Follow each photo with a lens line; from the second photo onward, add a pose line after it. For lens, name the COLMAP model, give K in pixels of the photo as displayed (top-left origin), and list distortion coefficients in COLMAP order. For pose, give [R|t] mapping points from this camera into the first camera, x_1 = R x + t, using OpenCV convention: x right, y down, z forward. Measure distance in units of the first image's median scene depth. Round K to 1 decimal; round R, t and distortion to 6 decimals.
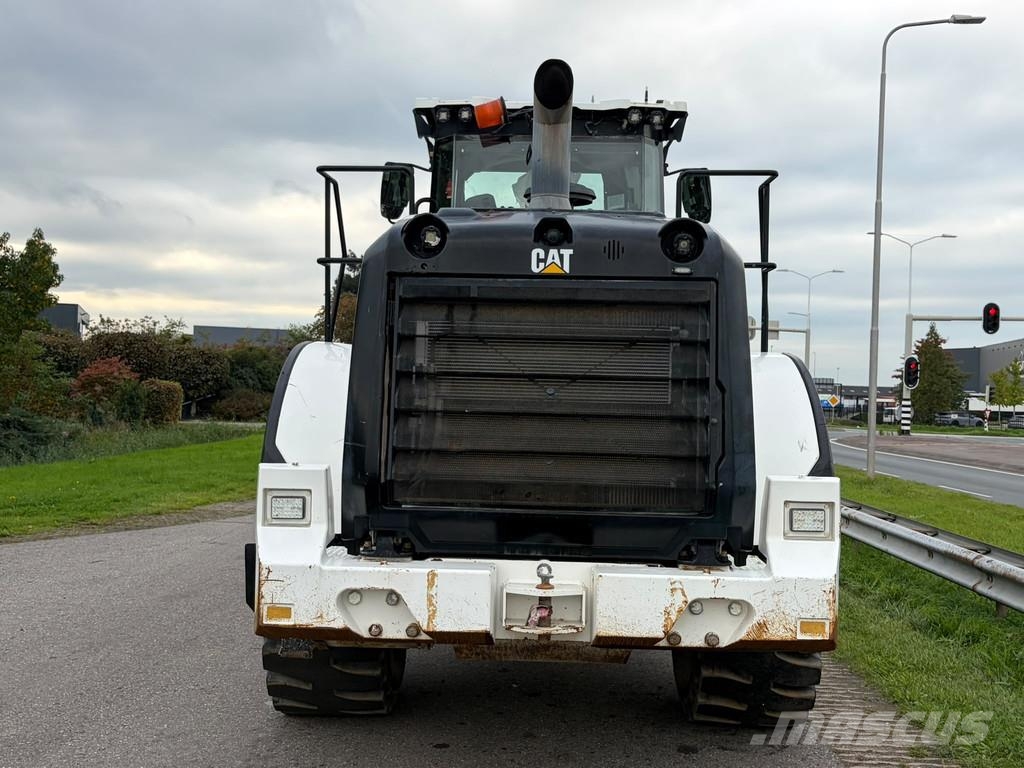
lens RADIAL K [[1177.7, 0, 502.9], [0, 1177.7, 365.6], [0, 0, 1]] dist [0.177038, -0.477108]
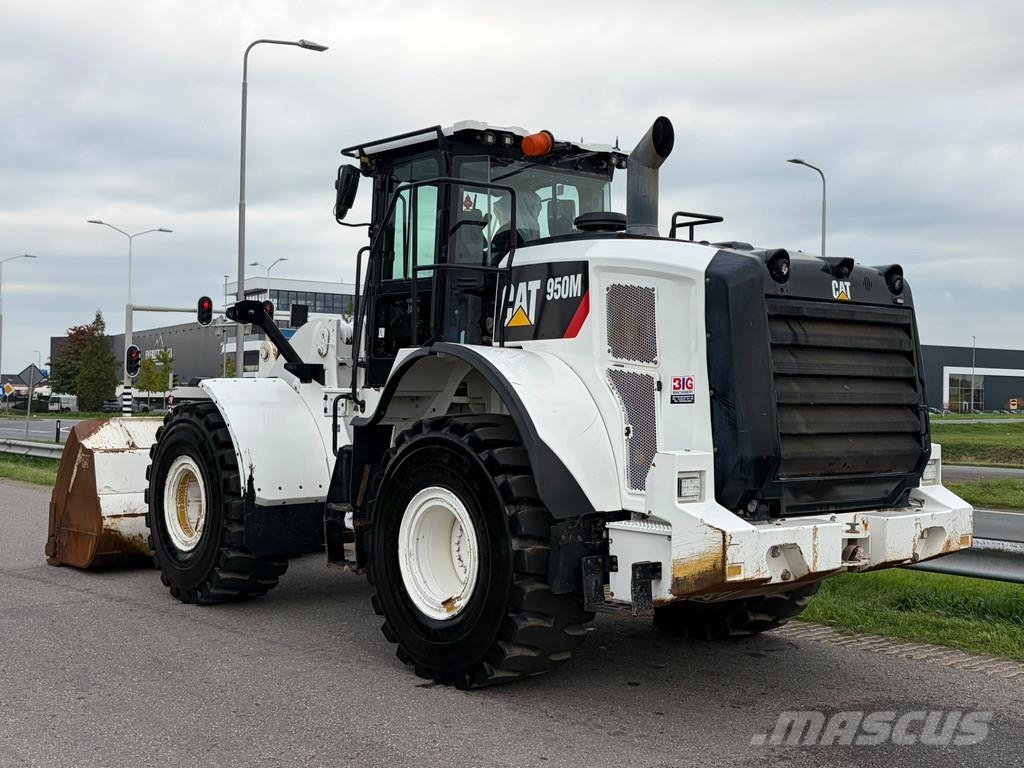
lens RADIAL K [[1177.7, 0, 502.9], [0, 1177.7, 365.6], [0, 0, 1]] dist [0.177038, -0.477108]
pose [[0.756939, -0.000807, 0.653486, -1.134054], [-0.006250, 0.999945, 0.008474, -0.012019], [-0.653456, -0.010499, 0.756892, 0.225365]]
